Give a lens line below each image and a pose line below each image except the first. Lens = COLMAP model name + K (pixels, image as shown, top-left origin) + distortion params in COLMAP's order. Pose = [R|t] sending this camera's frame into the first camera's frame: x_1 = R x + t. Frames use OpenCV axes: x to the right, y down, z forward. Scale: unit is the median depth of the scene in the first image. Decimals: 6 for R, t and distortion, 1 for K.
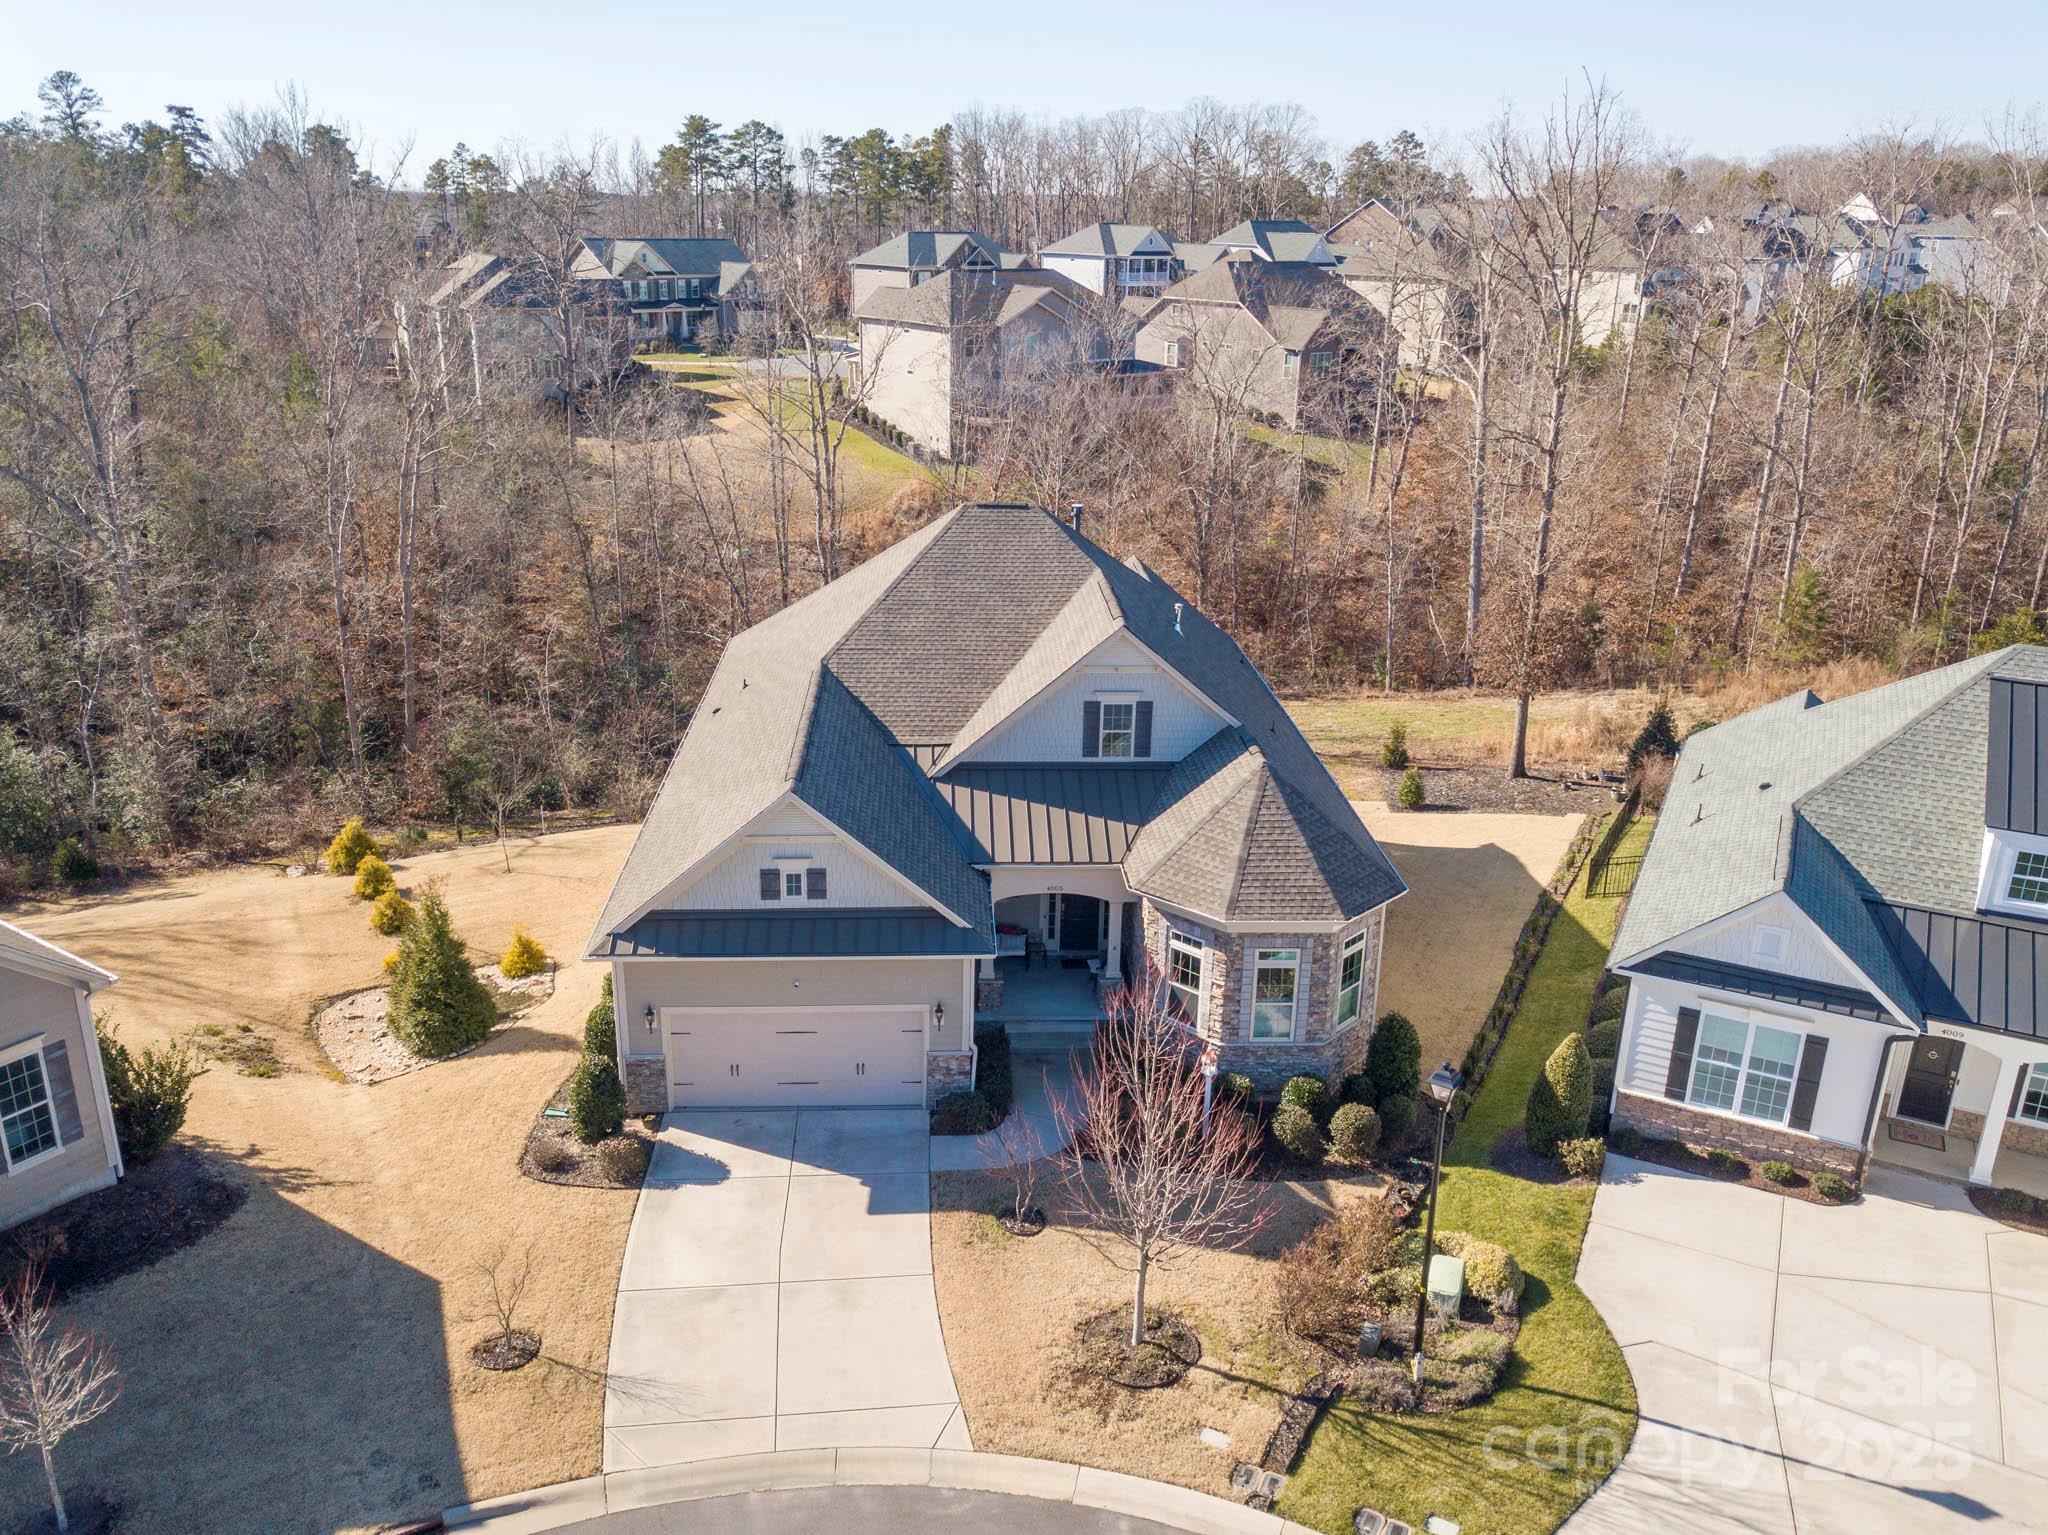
lens RADIAL K [[1521.2, 0, 1026.3], [0, 1521.2, 695.7], [0, 0, 1]] dist [0.026585, -0.001988]
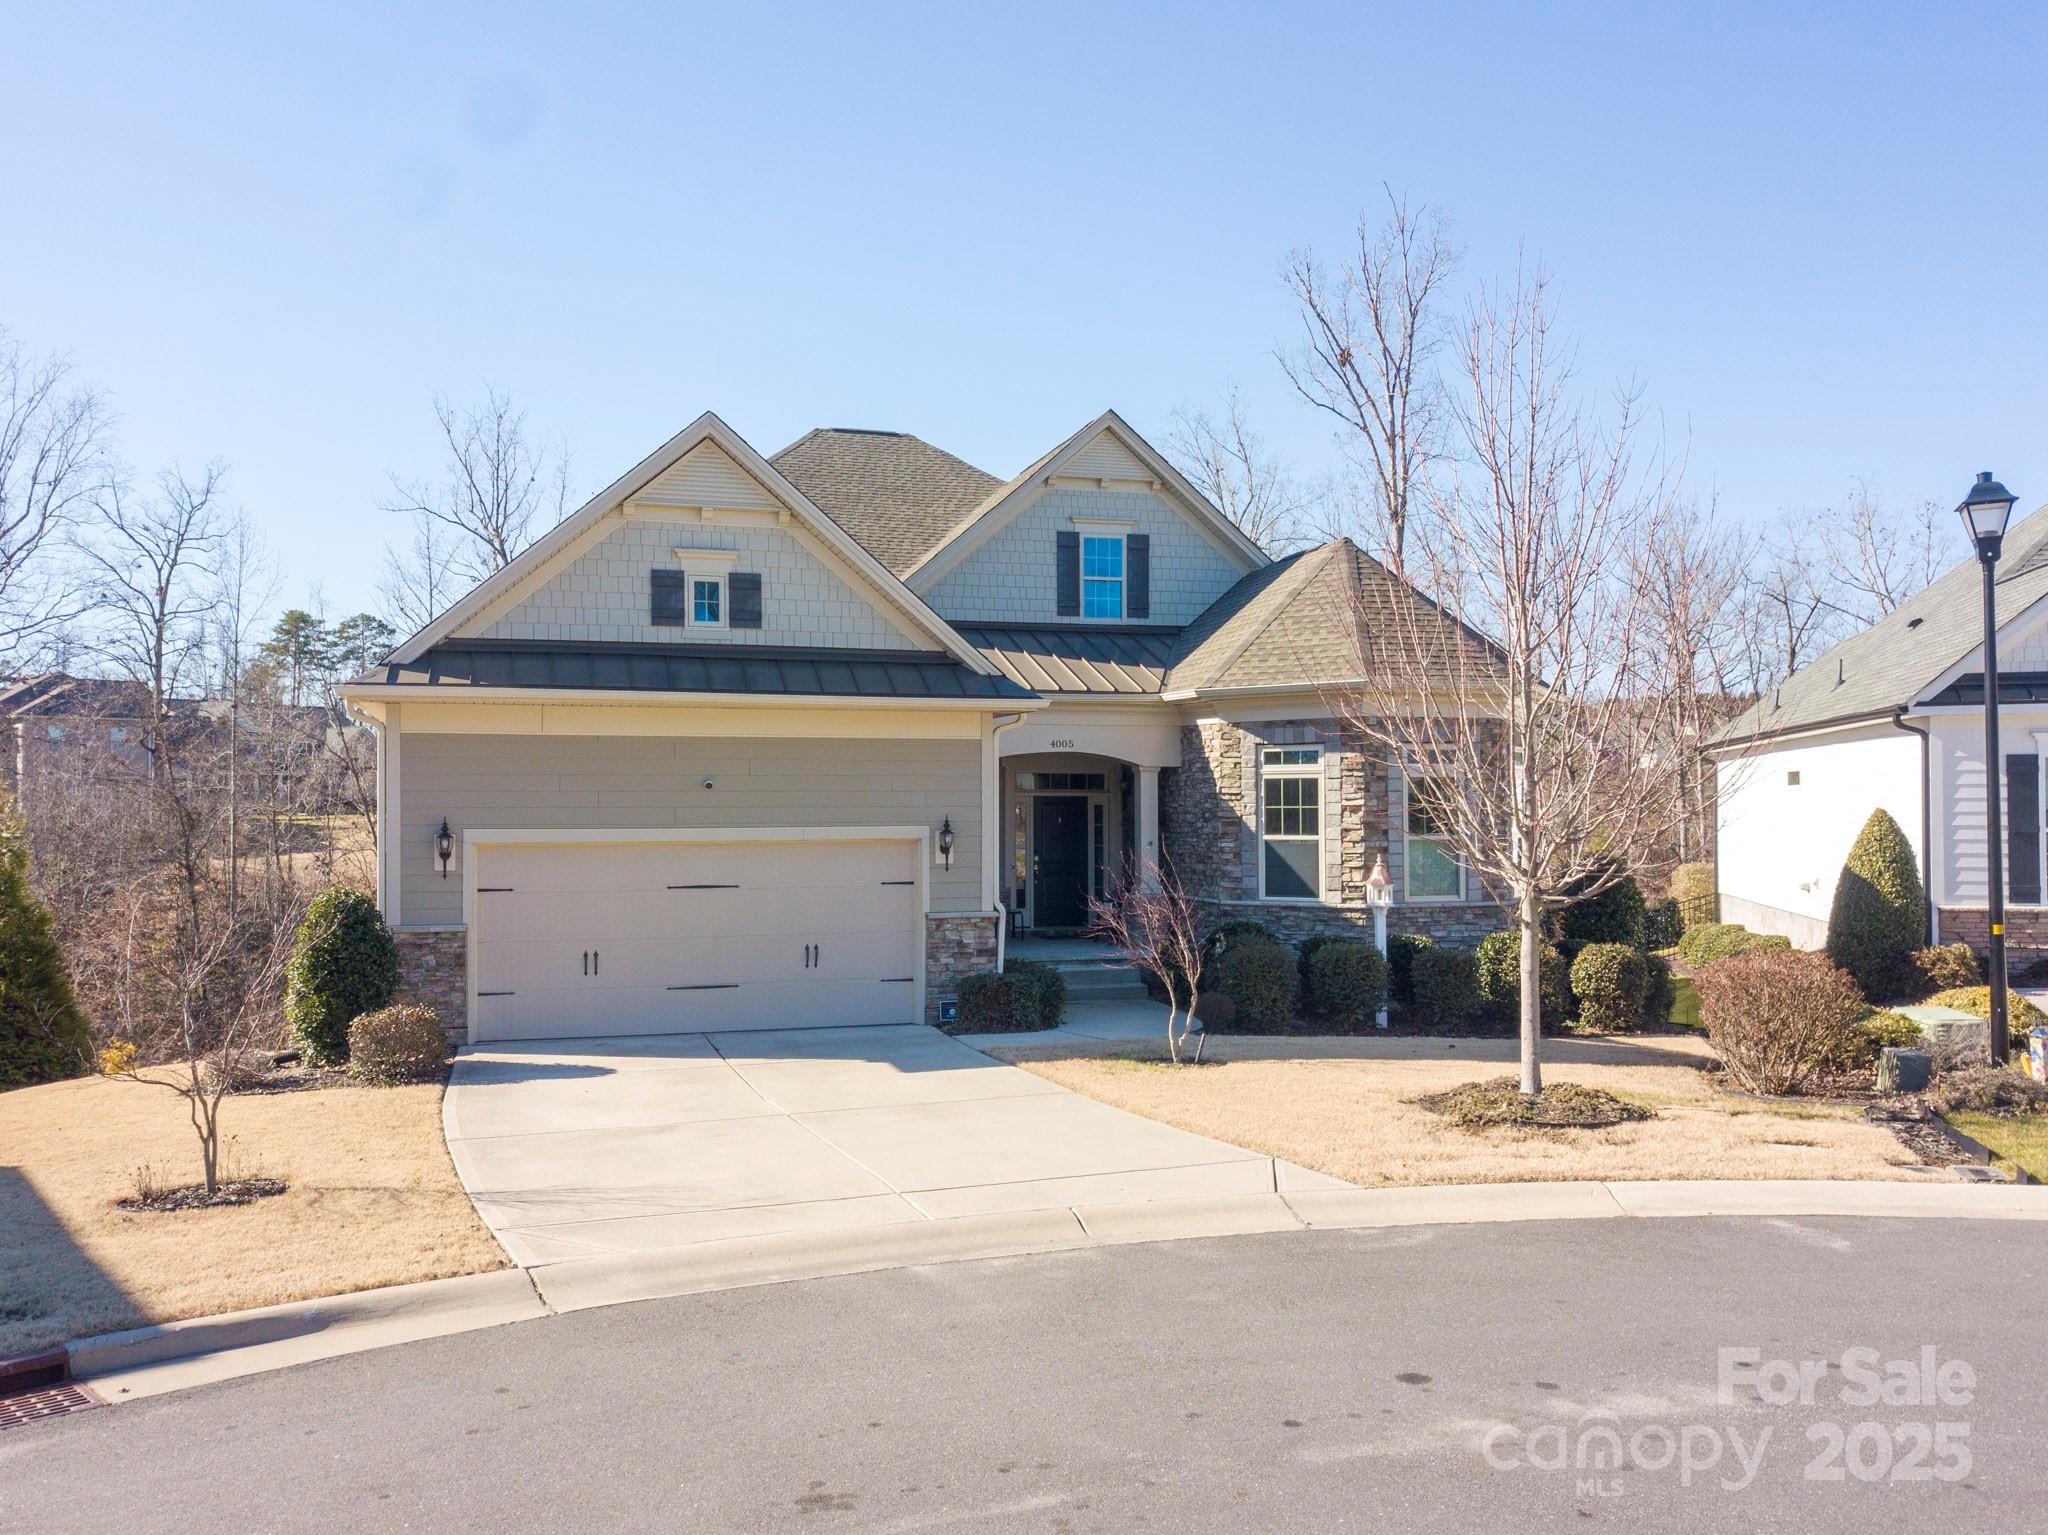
lens RADIAL K [[1594.6, 0, 1016.6], [0, 1594.6, 757.3], [0, 0, 1]] dist [0.022465, 0.002455]
pose [[0.973258, -0.021334, 0.228721, -0.171094], [0.090471, 0.950805, -0.296286, 0.361907], [-0.211148, 0.309055, 0.927309, 0.394808]]
